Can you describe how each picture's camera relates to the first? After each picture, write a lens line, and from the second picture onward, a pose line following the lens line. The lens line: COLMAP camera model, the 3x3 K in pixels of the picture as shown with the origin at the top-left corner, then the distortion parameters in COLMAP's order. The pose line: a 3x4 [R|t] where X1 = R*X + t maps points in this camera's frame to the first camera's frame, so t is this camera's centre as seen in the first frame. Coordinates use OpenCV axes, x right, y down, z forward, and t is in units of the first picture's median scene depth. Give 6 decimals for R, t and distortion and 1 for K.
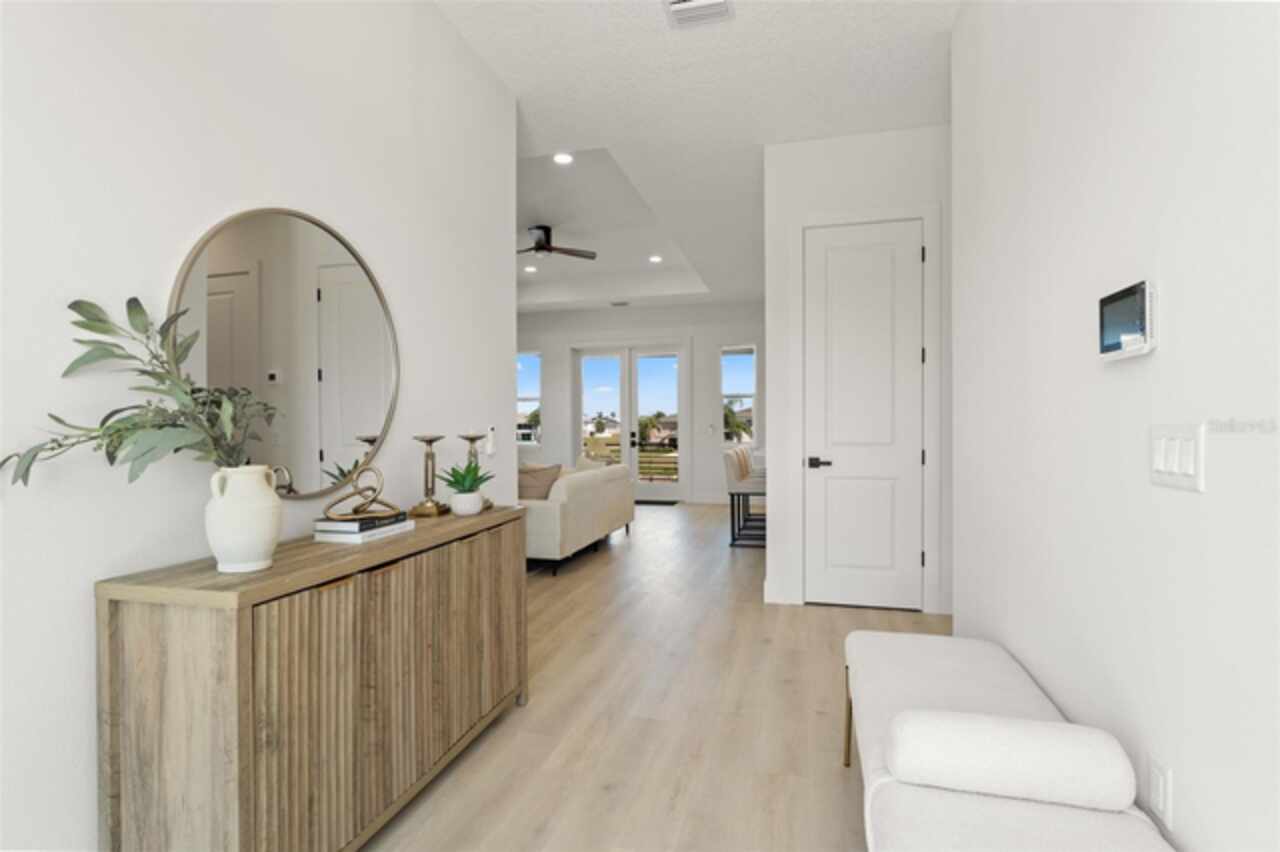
lens RADIAL K [[621.2, 0, 639.0], [0, 621.2, 423.2], [0, 0, 1]] dist [0.005189, 0.000635]
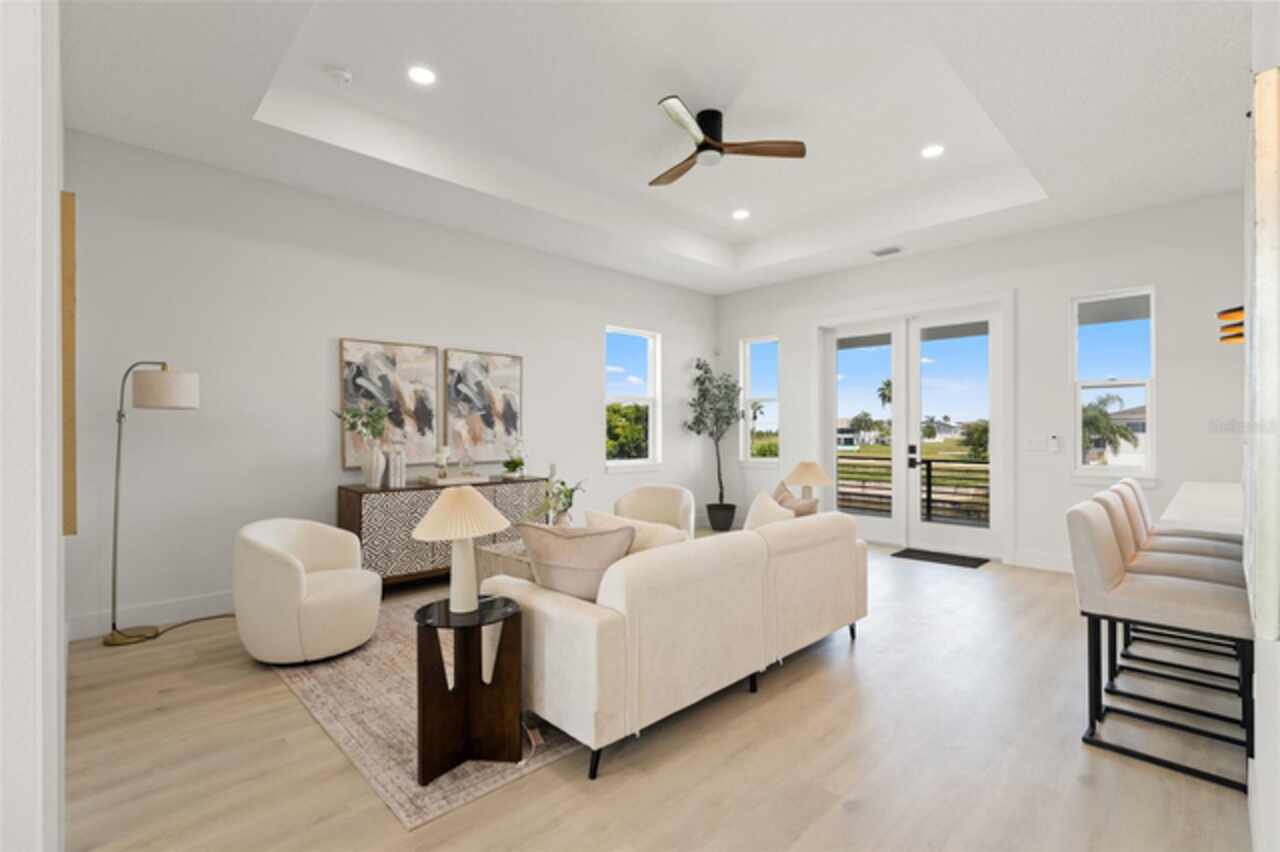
lens RADIAL K [[574.7, 0, 640.2], [0, 574.7, 434.3], [0, 0, 1]] dist [-0.011981, 0.000023]
pose [[0.860238, 0.004091, -0.509876, 0.074906], [0.001754, 0.999938, 0.010982, -0.006744], [0.509890, -0.010342, 0.860178, 0.466247]]
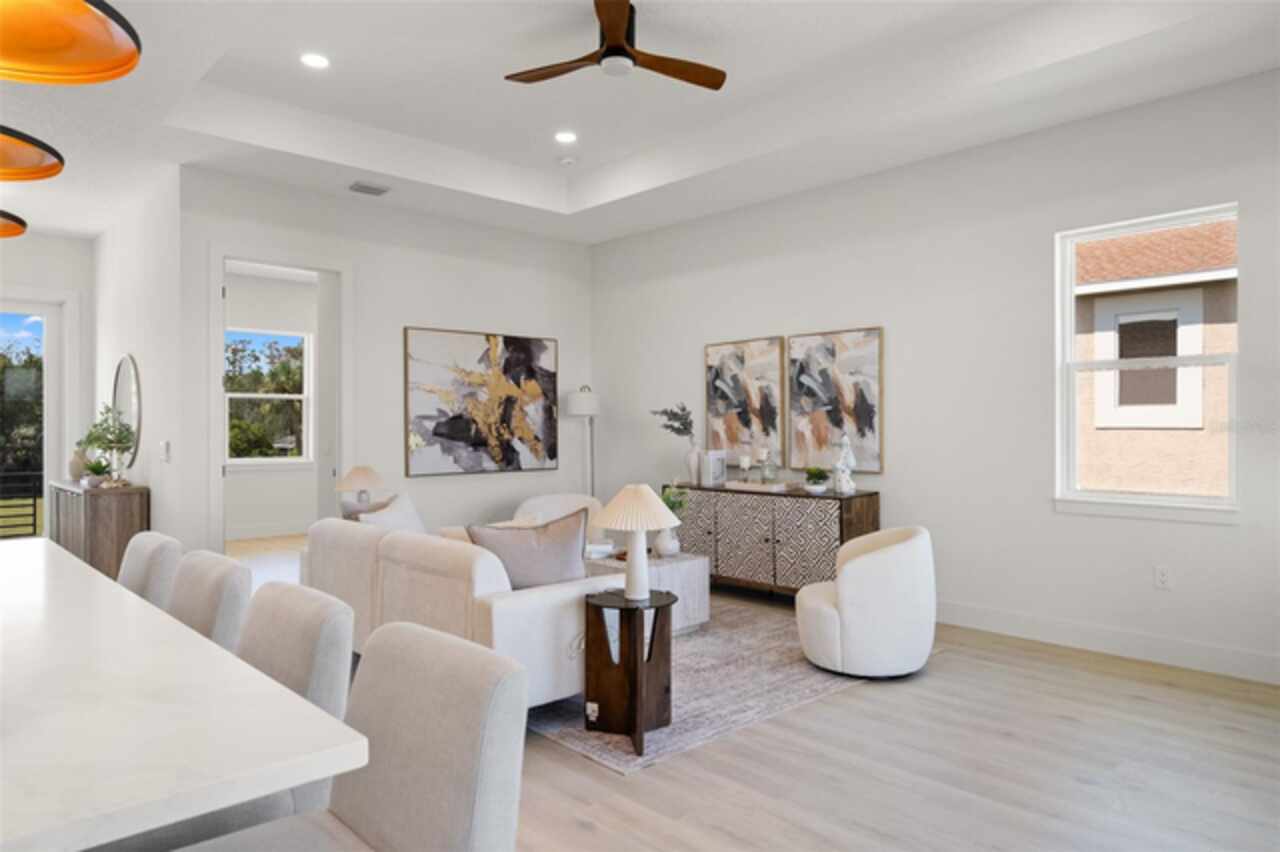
lens RADIAL K [[803.6, 0, 638.3], [0, 803.6, 433.0], [0, 0, 1]] dist [-0.004849, 0.000166]
pose [[-0.541099, -0.000278, -0.840959, 0.329907], [-0.001738, 0.999998, 0.000787, -0.001603], [0.840957, 0.001887, -0.541099, 1.324230]]
